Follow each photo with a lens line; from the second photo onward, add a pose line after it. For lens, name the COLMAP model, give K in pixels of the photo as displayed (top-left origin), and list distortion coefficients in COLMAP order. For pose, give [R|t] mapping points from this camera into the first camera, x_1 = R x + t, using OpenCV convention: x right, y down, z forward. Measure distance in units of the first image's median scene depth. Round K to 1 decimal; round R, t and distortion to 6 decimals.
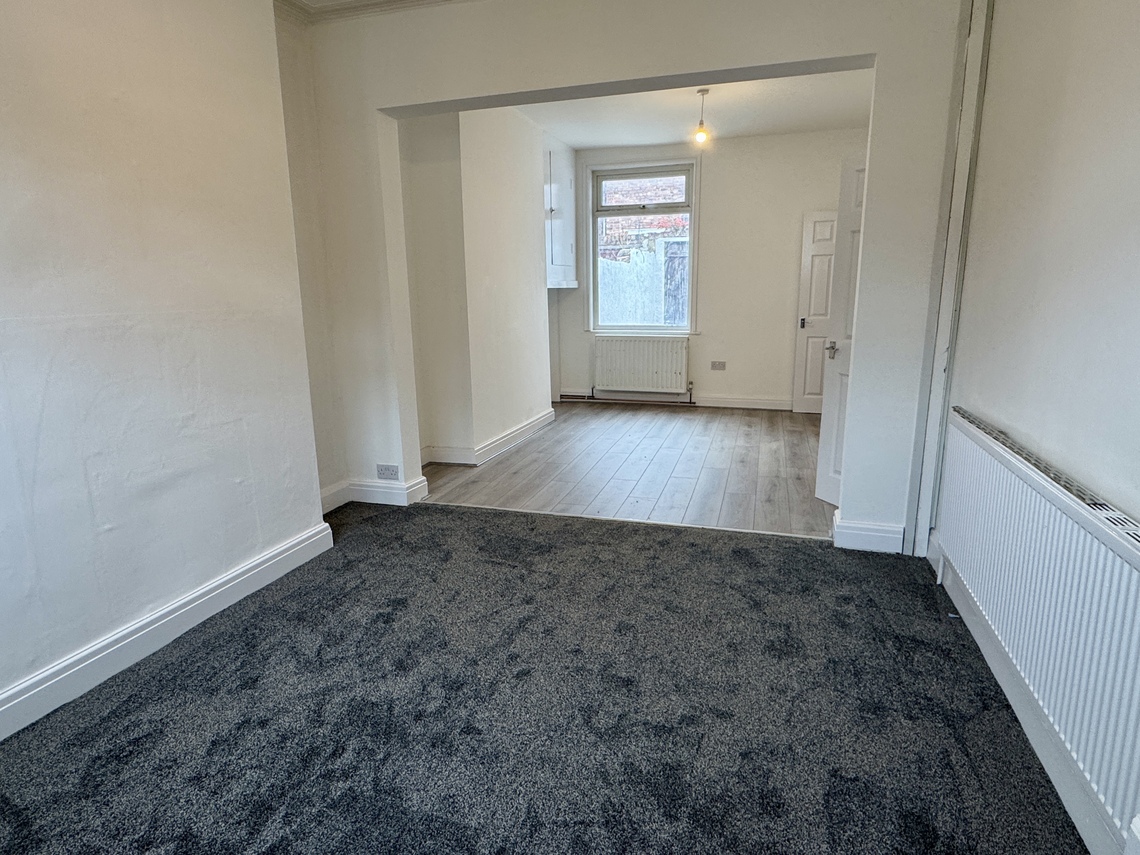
lens RADIAL K [[653.4, 0, 566.7], [0, 653.4, 423.6], [0, 0, 1]] dist [0.002296, -0.000485]
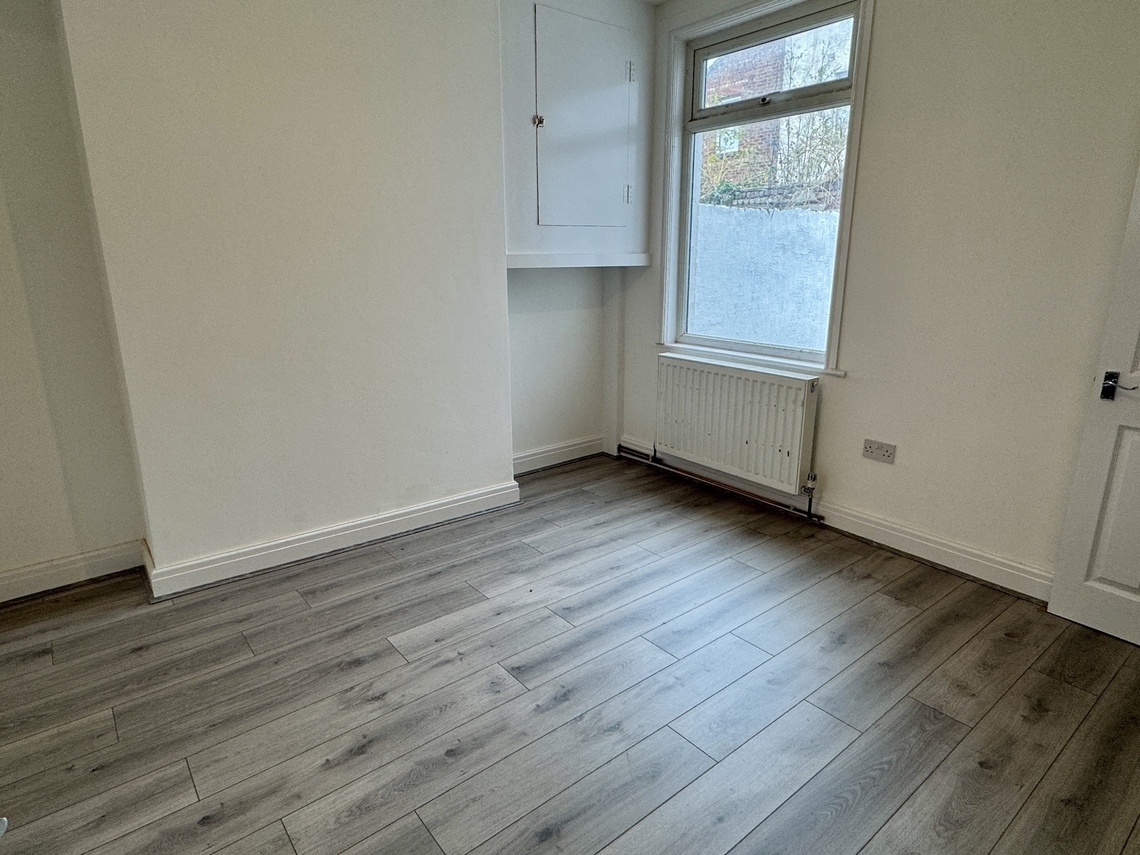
lens RADIAL K [[653.4, 0, 566.7], [0, 653.4, 423.6], [0, 0, 1]] dist [0.002296, -0.000485]
pose [[0.824541, 0.153830, -0.544489, 0.294325], [-0.121852, 0.988028, 0.094616, -0.122943], [0.552525, -0.011668, 0.833414, 0.510314]]
